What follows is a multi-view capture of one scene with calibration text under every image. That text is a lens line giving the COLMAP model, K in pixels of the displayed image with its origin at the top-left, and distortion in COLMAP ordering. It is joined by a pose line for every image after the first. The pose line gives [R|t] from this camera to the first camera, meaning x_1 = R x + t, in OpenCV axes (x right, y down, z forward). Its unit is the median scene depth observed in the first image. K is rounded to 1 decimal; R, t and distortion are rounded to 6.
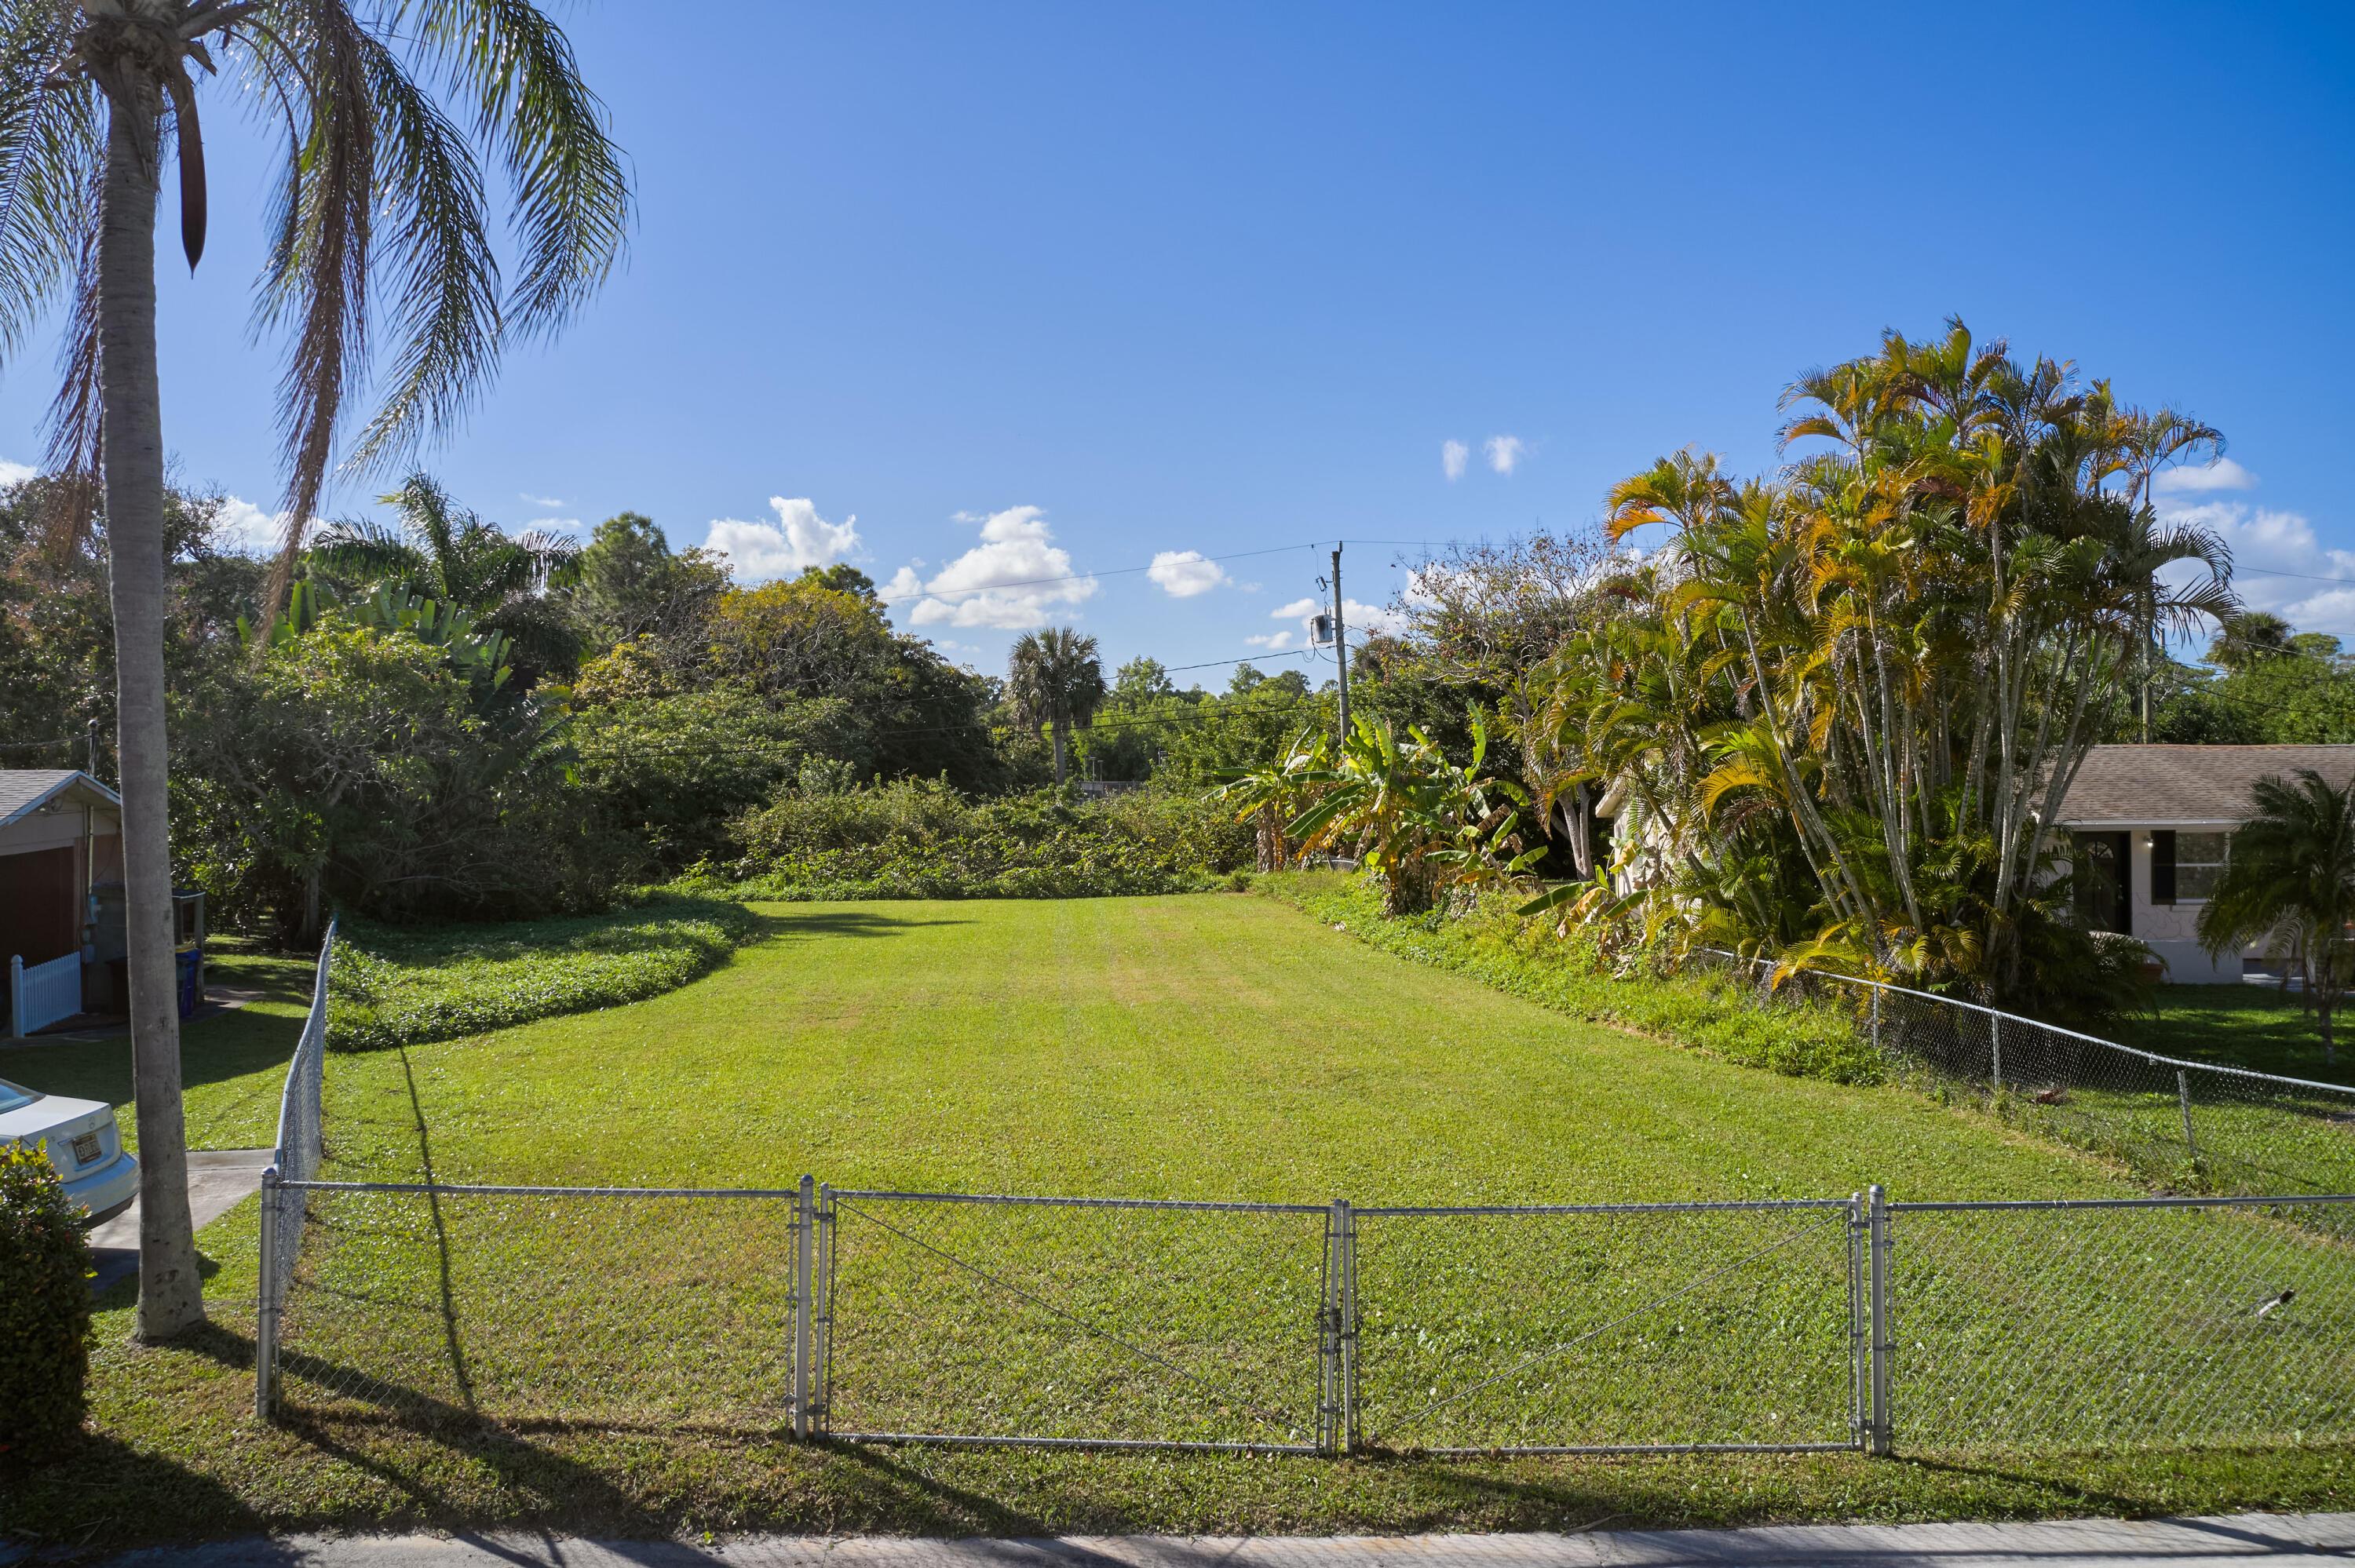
lens RADIAL K [[1813.9, 0, 1177.5], [0, 1813.9, 784.0], [0, 0, 1]] dist [-0.037486, -0.000178]
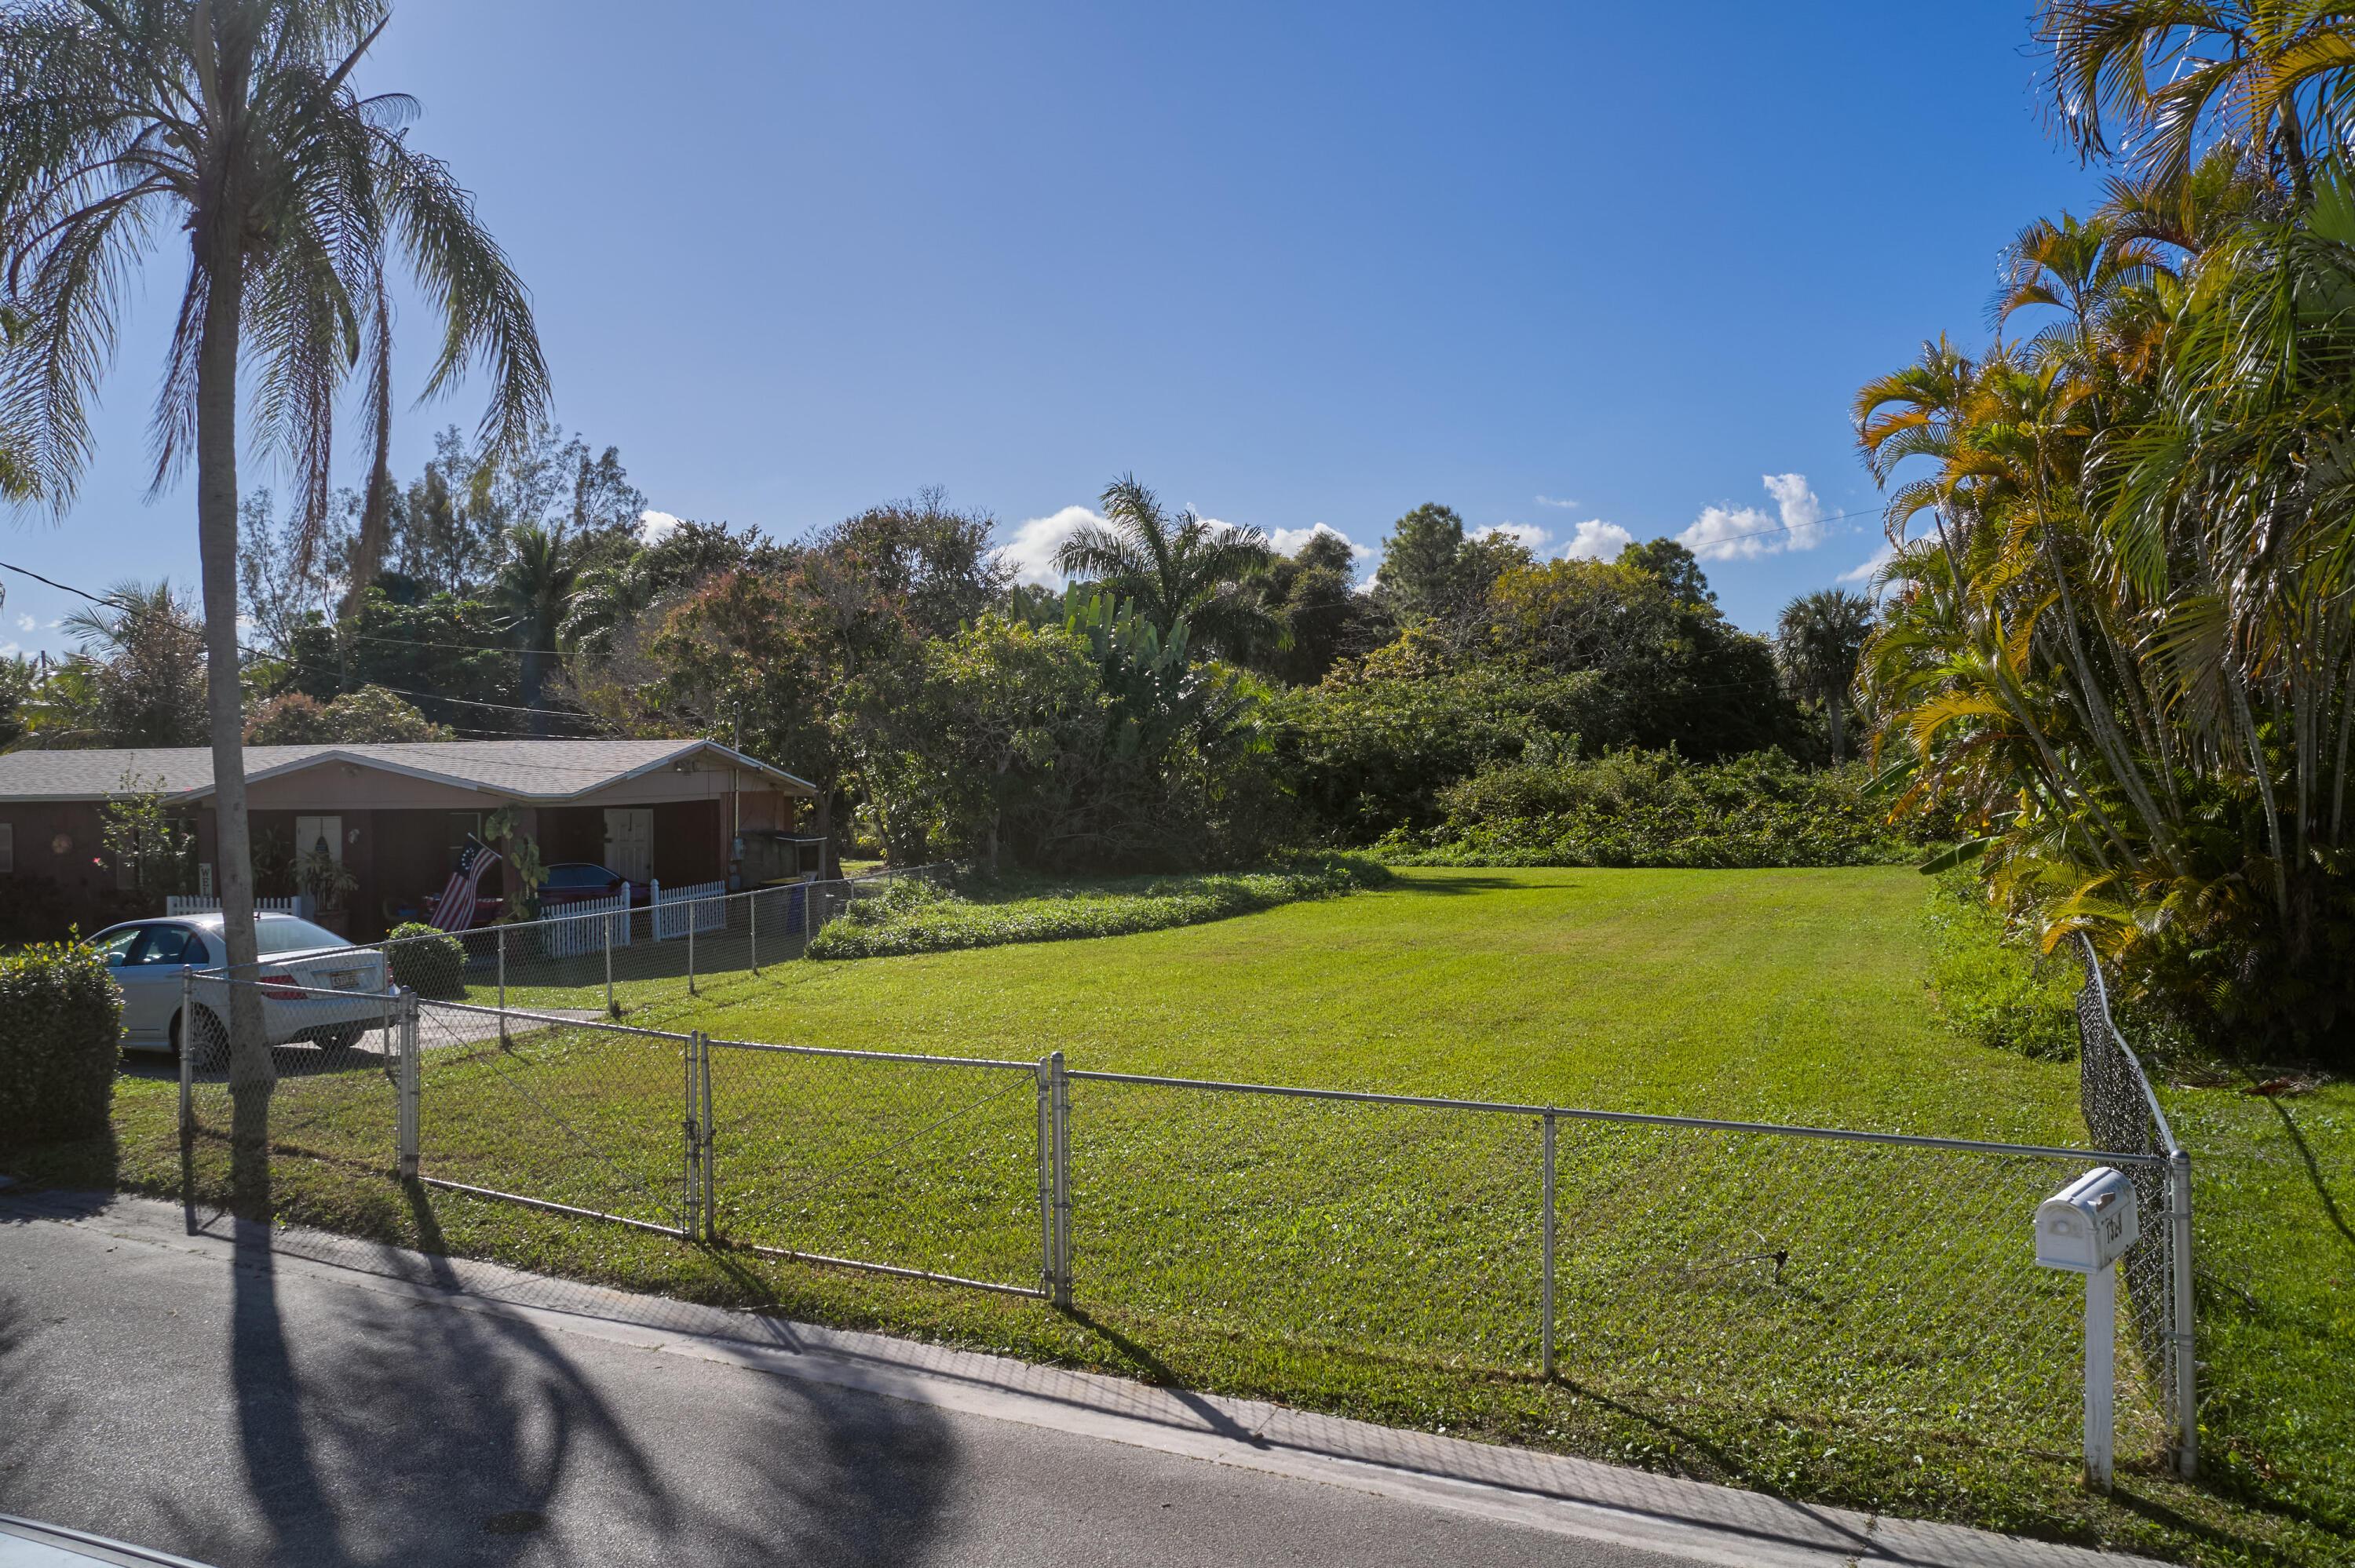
lens RADIAL K [[1813.9, 0, 1177.5], [0, 1813.9, 784.0], [0, 0, 1]] dist [-0.037486, -0.000178]
pose [[0.863841, -0.005519, -0.503735, 0.164028], [0.009366, 0.999943, 0.005106, 0.010414], [0.503678, -0.009129, 0.863843, 0.019782]]
